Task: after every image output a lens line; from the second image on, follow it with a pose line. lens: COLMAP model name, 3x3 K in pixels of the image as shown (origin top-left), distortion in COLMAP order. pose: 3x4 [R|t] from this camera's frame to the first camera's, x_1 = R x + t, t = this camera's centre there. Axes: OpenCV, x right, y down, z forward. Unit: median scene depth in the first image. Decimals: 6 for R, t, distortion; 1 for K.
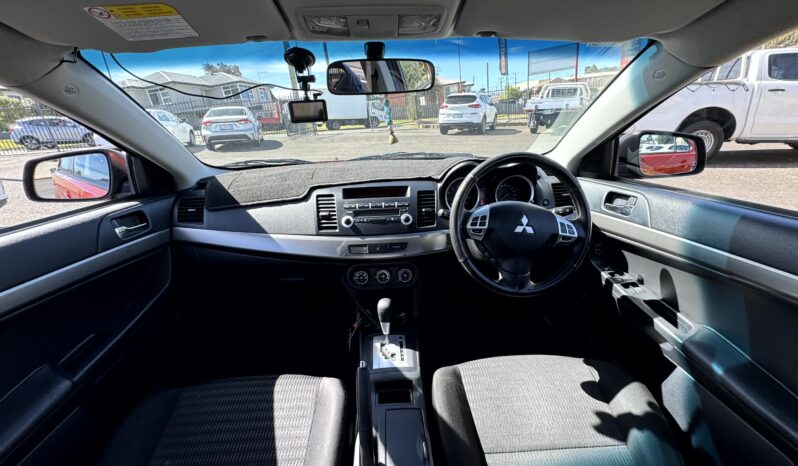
lens RADIAL K [[326.0, 0, 399.0], [0, 326.0, 233.0], [0, 0, 1]] dist [-0.000130, -0.000065]
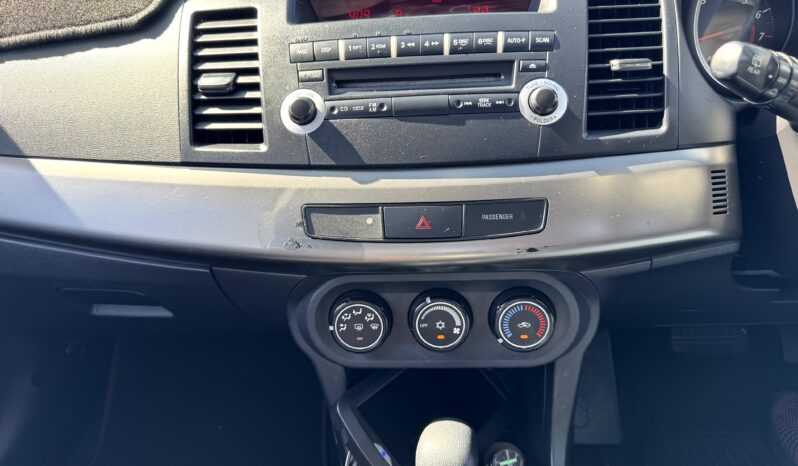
lens RADIAL K [[530.5, 0, 399.0], [0, 530.5, 233.0], [0, 0, 1]] dist [-0.004310, -0.001346]
pose [[0.990978, 0.028232, -0.131019, -0.028181], [-0.015529, 0.995165, 0.096987, 0.017207], [0.133124, -0.094077, 0.986624, 0.592941]]
